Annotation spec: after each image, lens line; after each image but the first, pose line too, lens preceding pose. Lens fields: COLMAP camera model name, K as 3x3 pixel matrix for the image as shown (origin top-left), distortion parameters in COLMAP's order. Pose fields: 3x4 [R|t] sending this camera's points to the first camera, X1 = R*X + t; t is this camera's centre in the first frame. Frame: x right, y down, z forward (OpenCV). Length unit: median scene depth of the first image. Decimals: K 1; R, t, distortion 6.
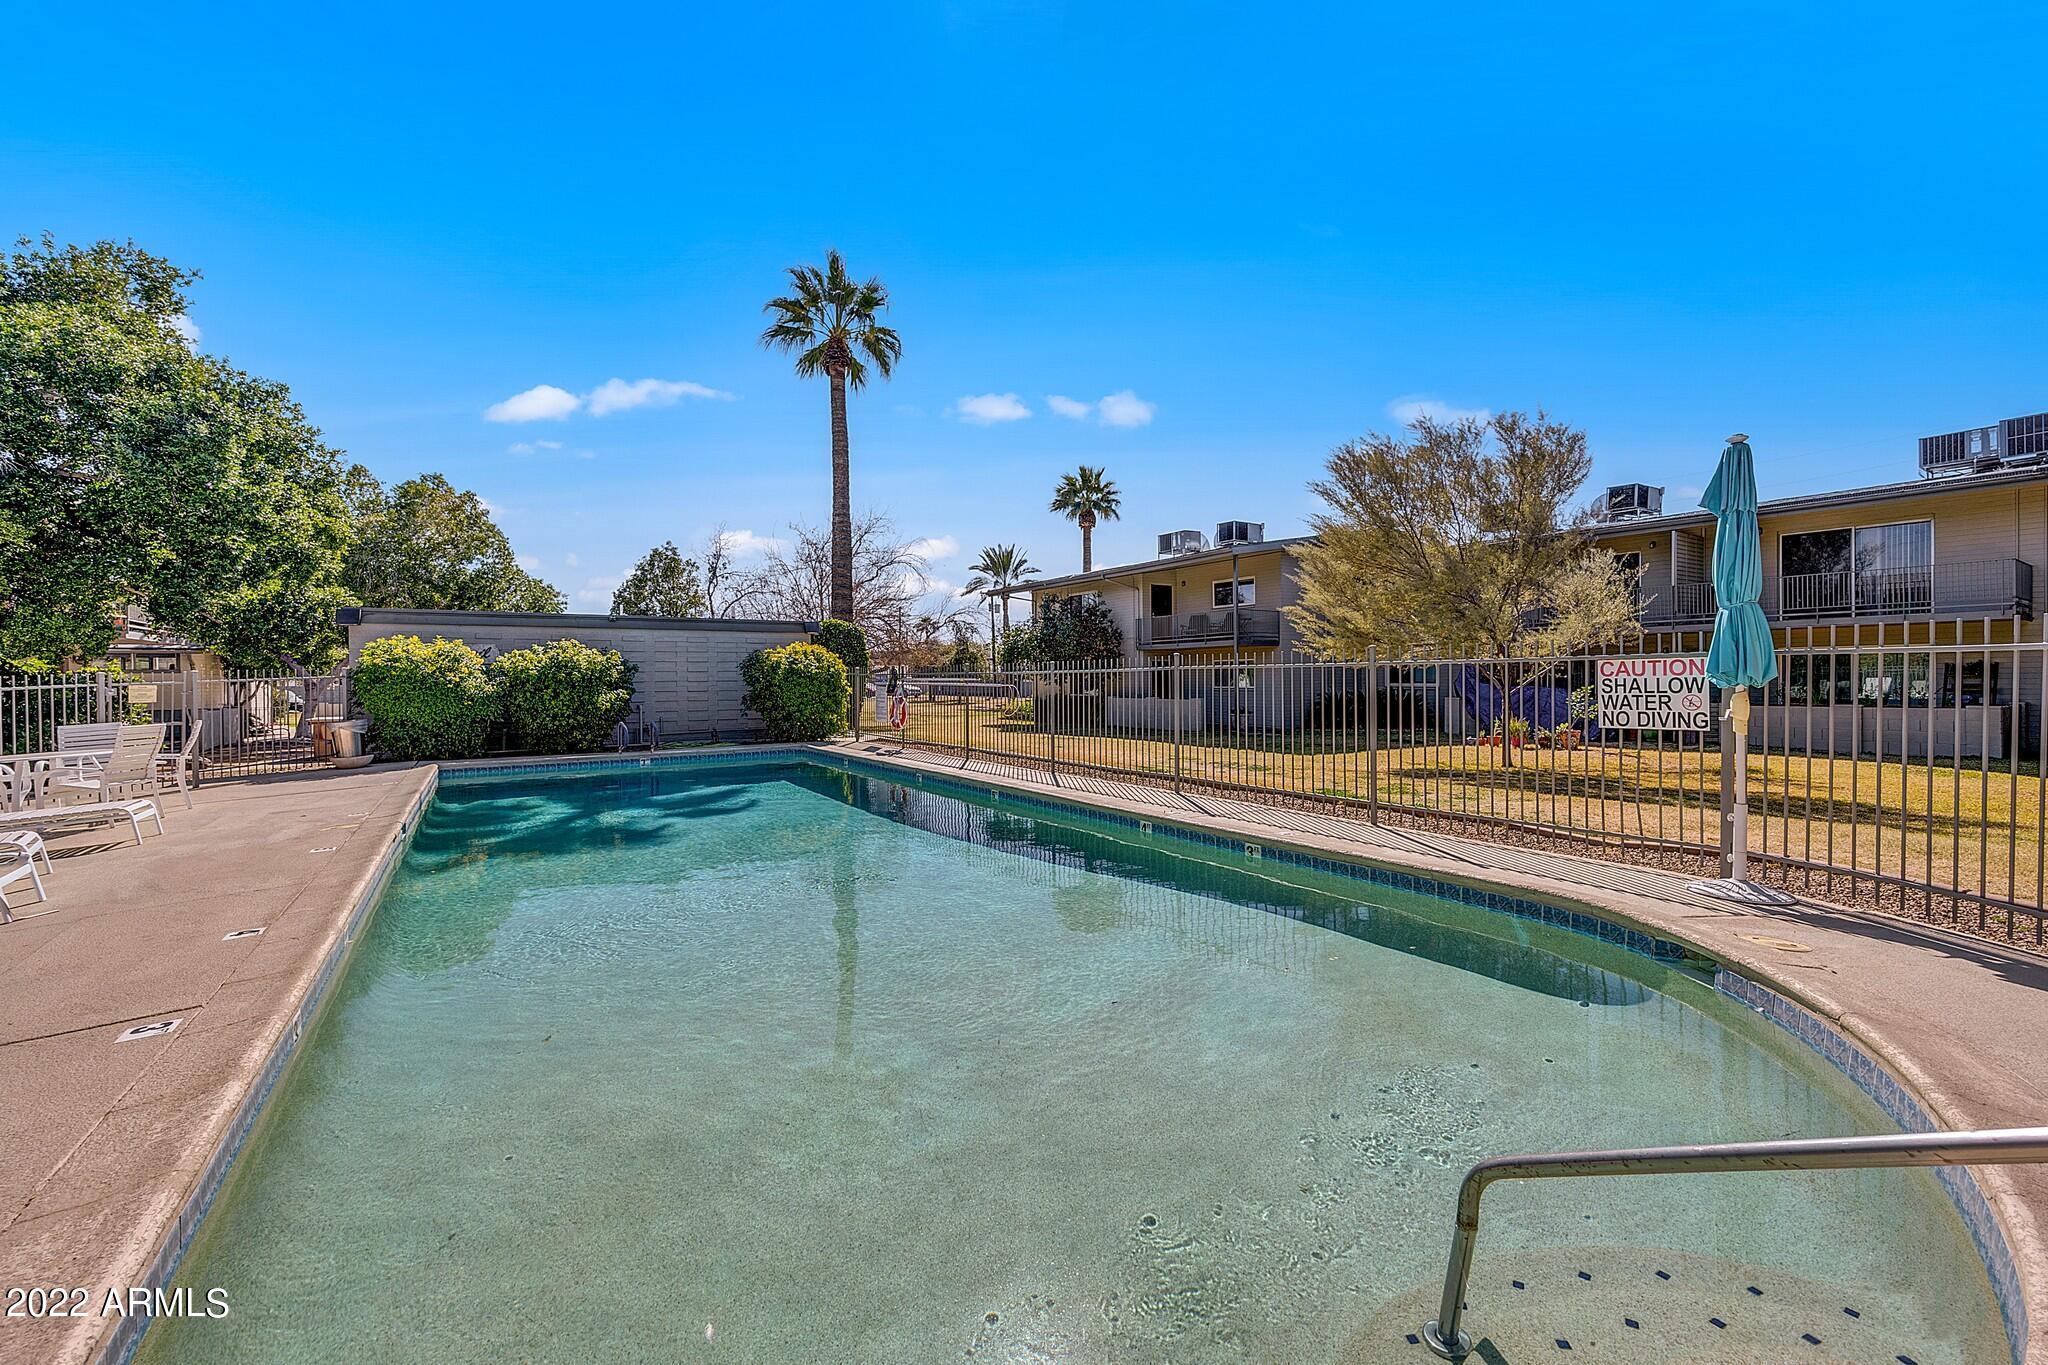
lens RADIAL K [[828.2, 0, 1017.1], [0, 828.2, 675.7], [0, 0, 1]] dist [-0.000234, -0.000152]
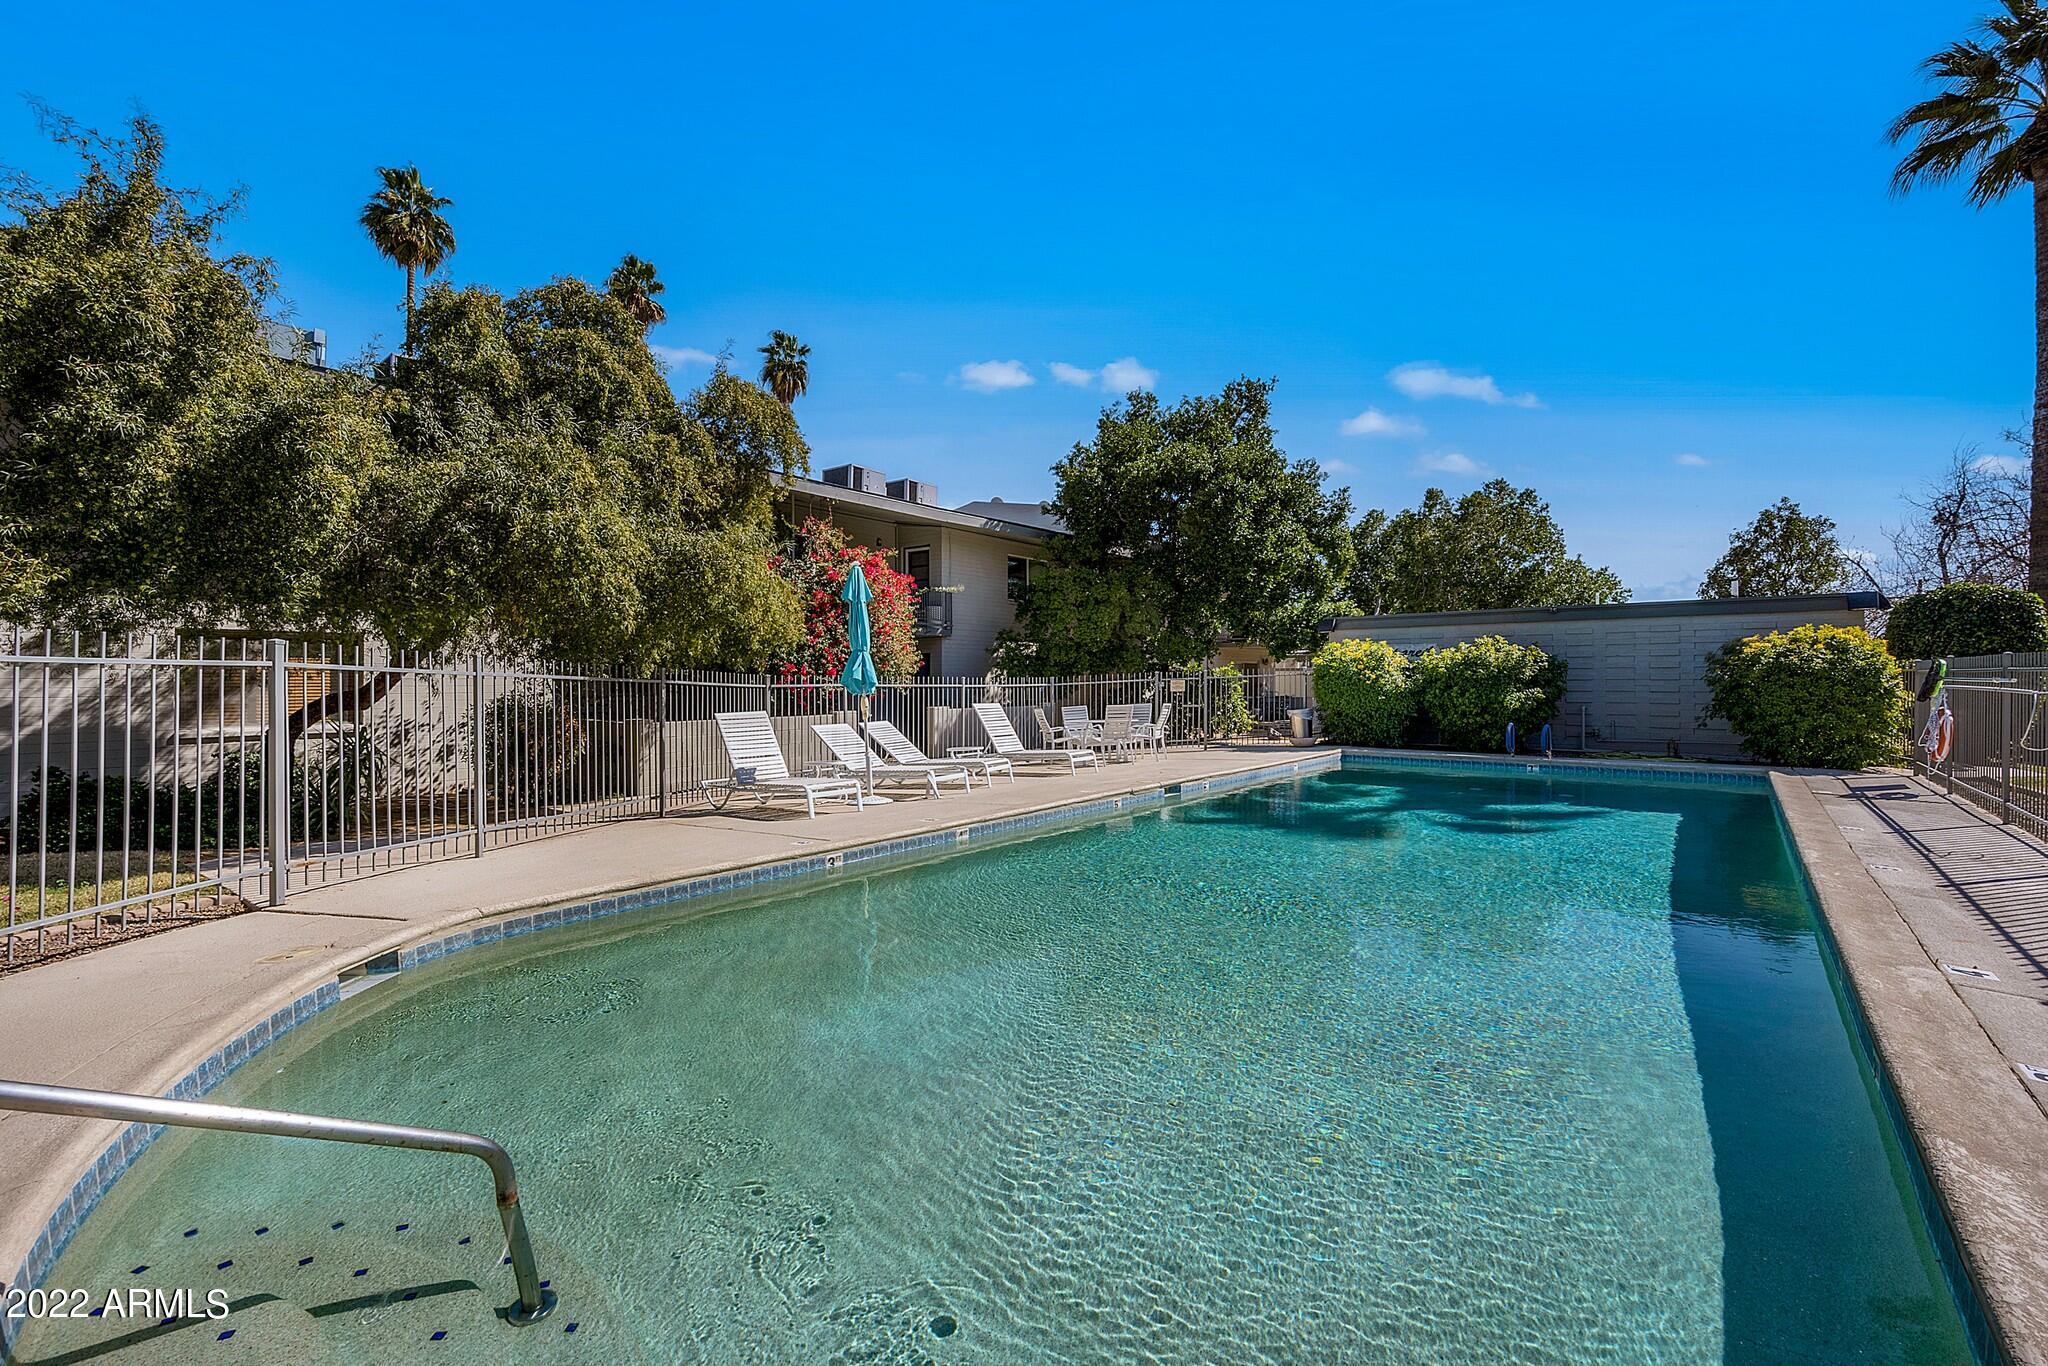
lens RADIAL K [[828.2, 0, 1017.1], [0, 828.2, 676.2], [0, 0, 1]] dist [-0.000234, -0.000152]
pose [[0.315365, 0.005109, -0.948957, 0.196404], [0.002340, 0.999978, 0.006161, -0.003293], [0.948968, -0.004164, 0.315346, 0.155199]]
